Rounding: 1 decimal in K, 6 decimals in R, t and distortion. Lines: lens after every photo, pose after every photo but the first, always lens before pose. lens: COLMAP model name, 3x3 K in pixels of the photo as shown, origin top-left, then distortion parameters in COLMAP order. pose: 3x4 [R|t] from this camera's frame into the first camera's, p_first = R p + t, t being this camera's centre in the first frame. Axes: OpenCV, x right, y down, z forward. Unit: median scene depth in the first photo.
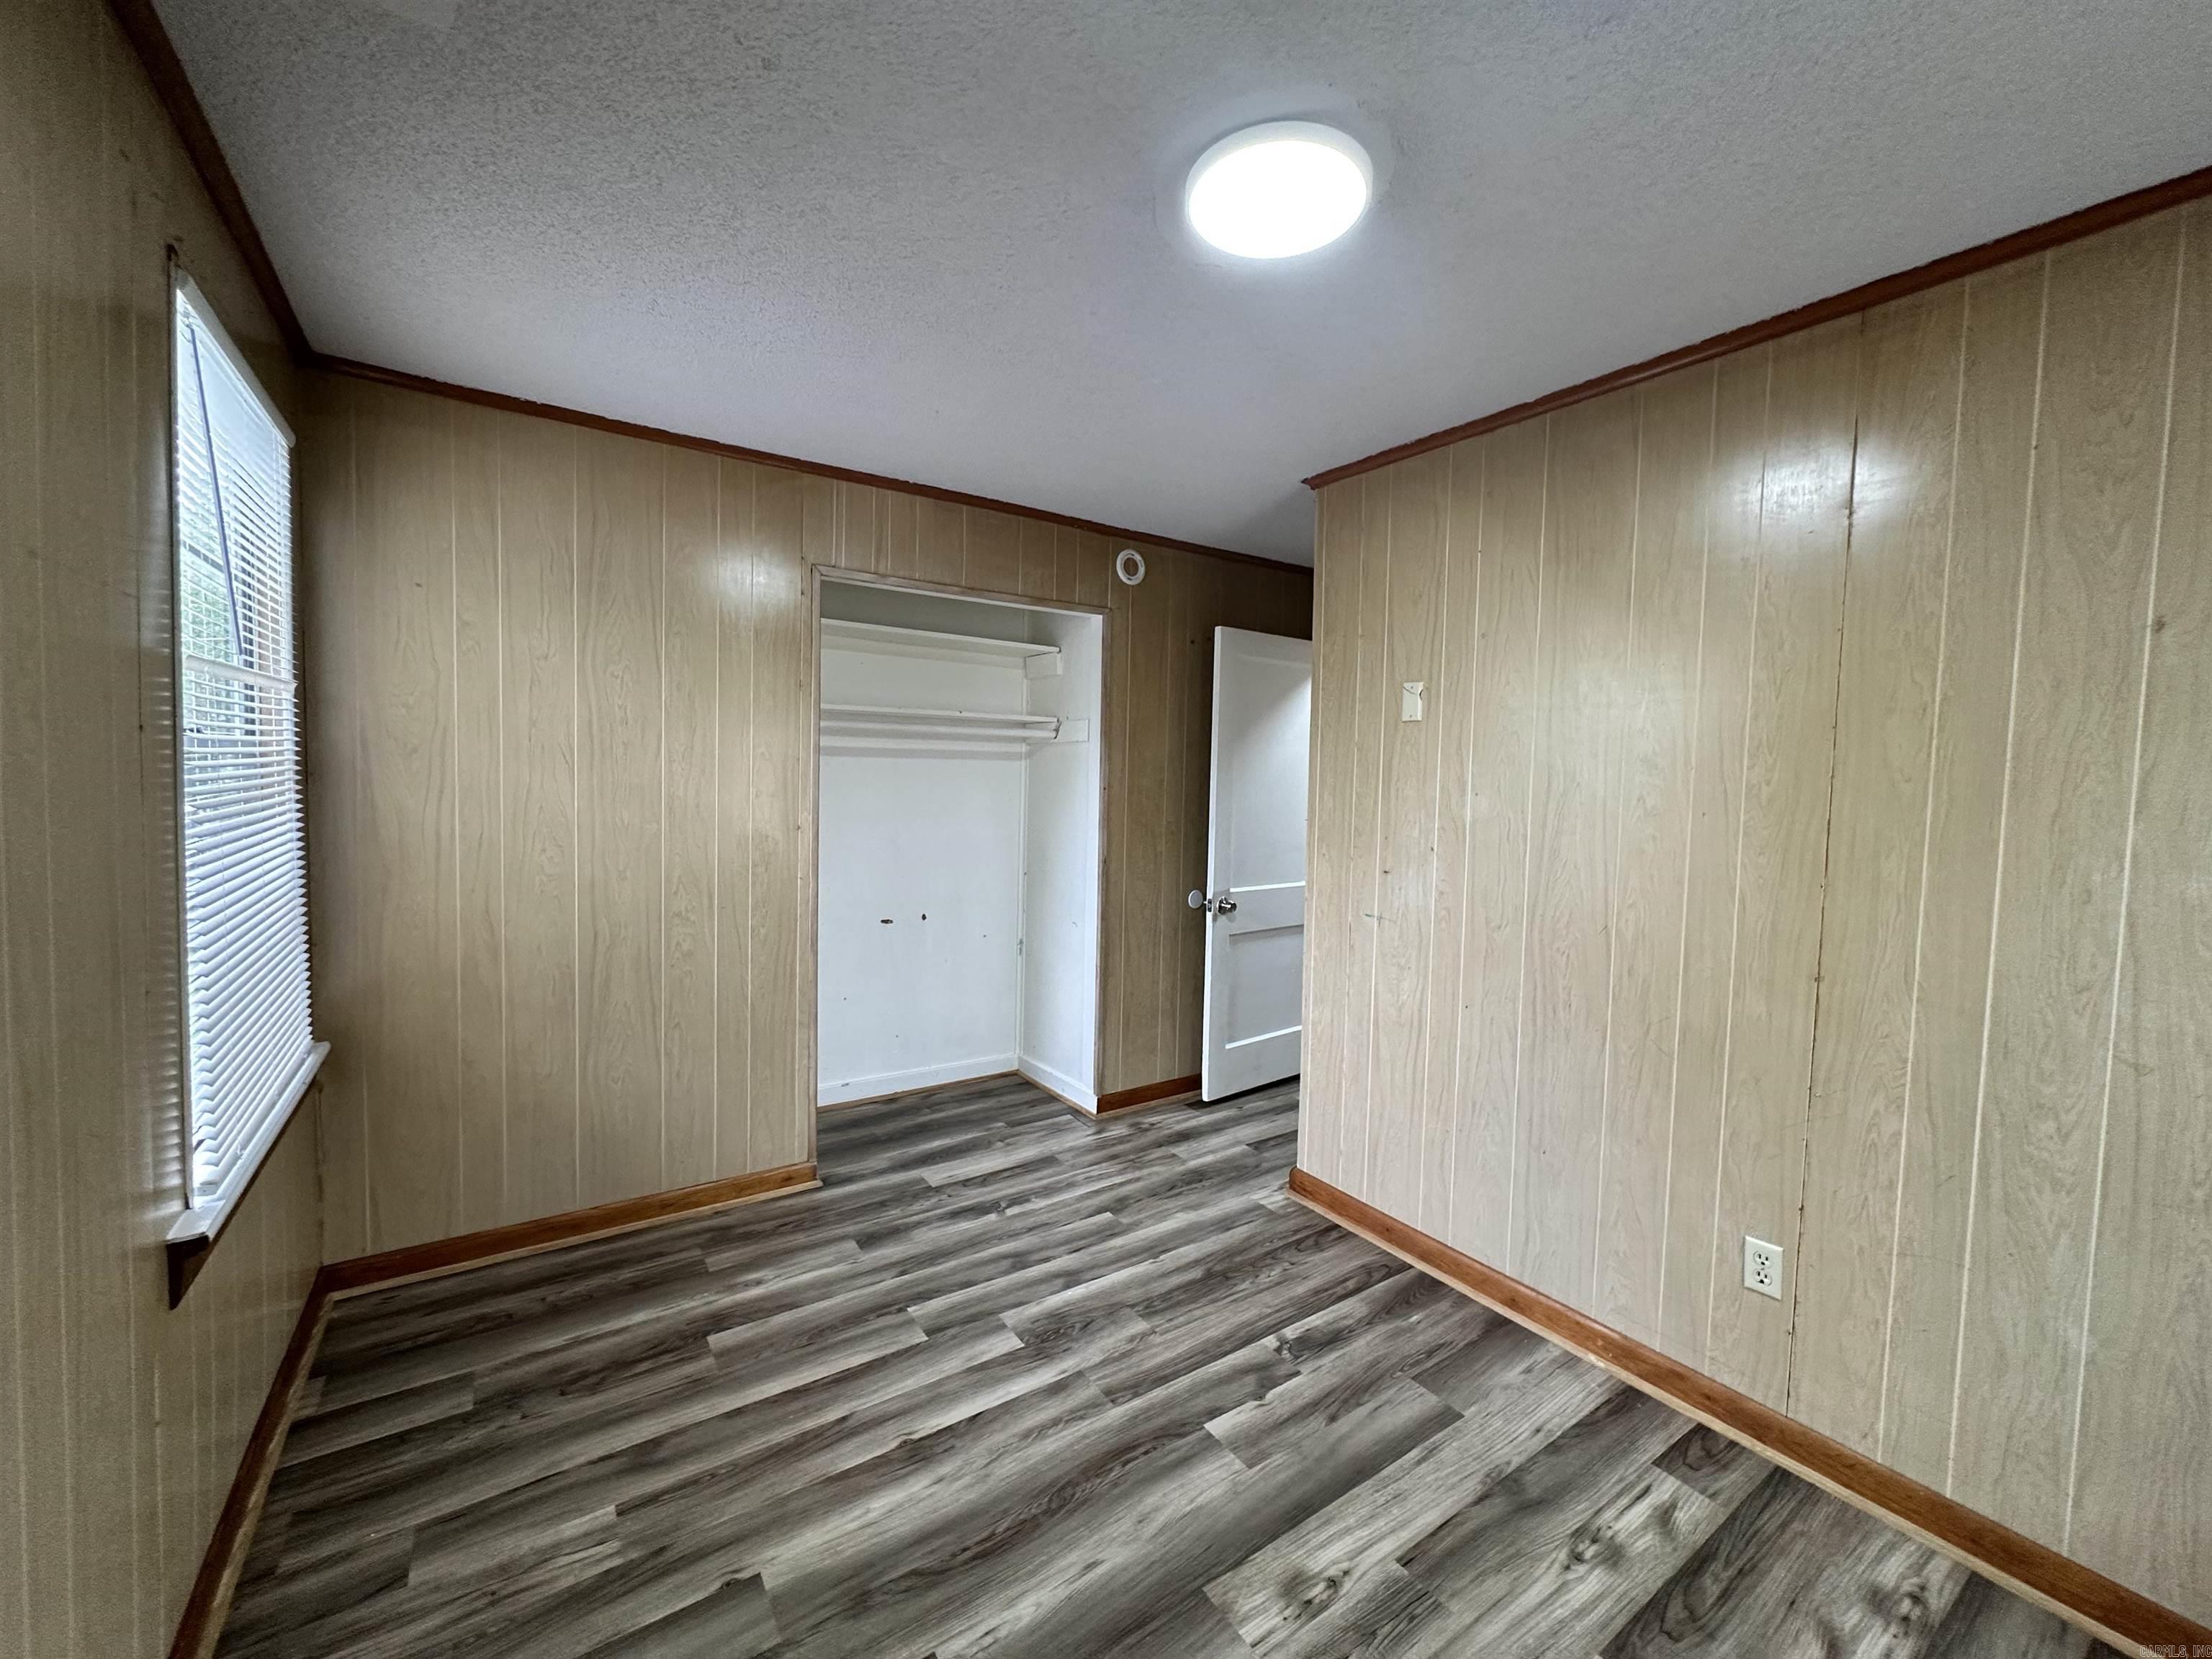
lens RADIAL K [[883.1, 0, 1106.9], [0, 883.1, 831.2], [0, 0, 1]] dist [-0.003743, 0.000463]
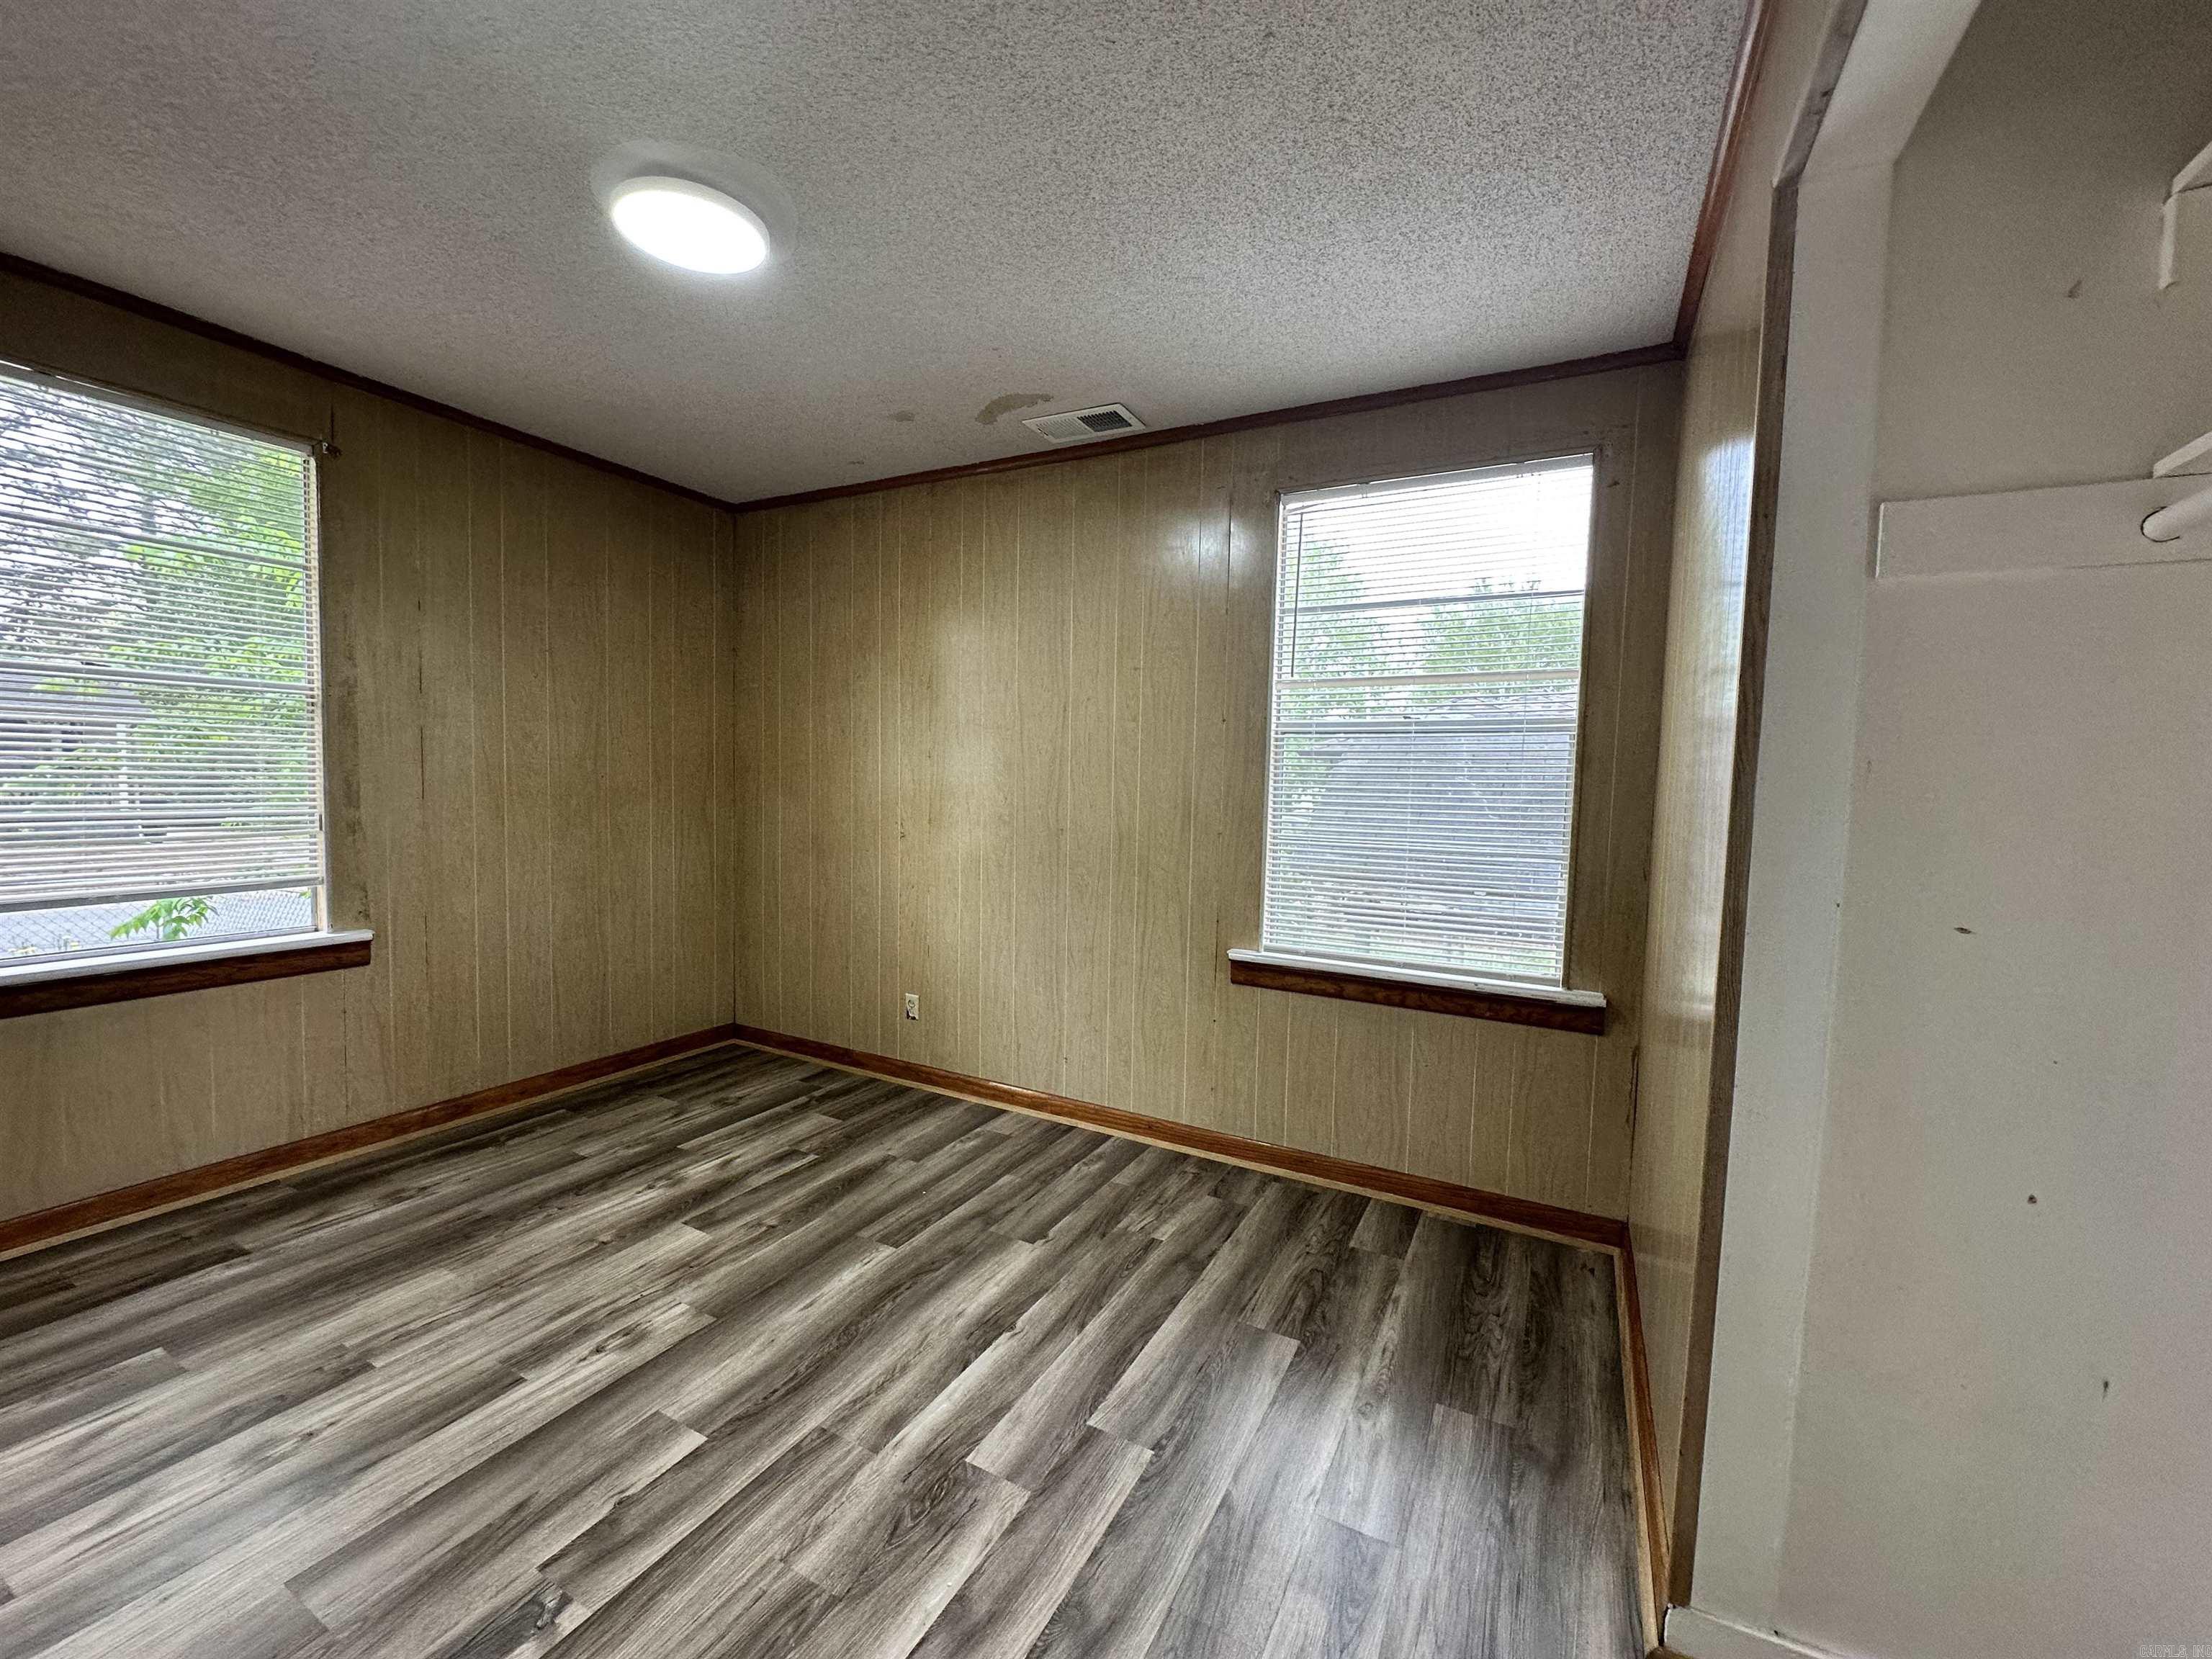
lens RADIAL K [[883.1, 0, 1106.9], [0, 883.1, 831.2], [0, 0, 1]] dist [-0.003743, 0.000463]
pose [[-0.881229, -0.020246, -0.472256, 0.181760], [-0.080046, 0.991045, 0.106880, -0.033004], [0.465863, 0.131988, -0.874958, 1.835490]]
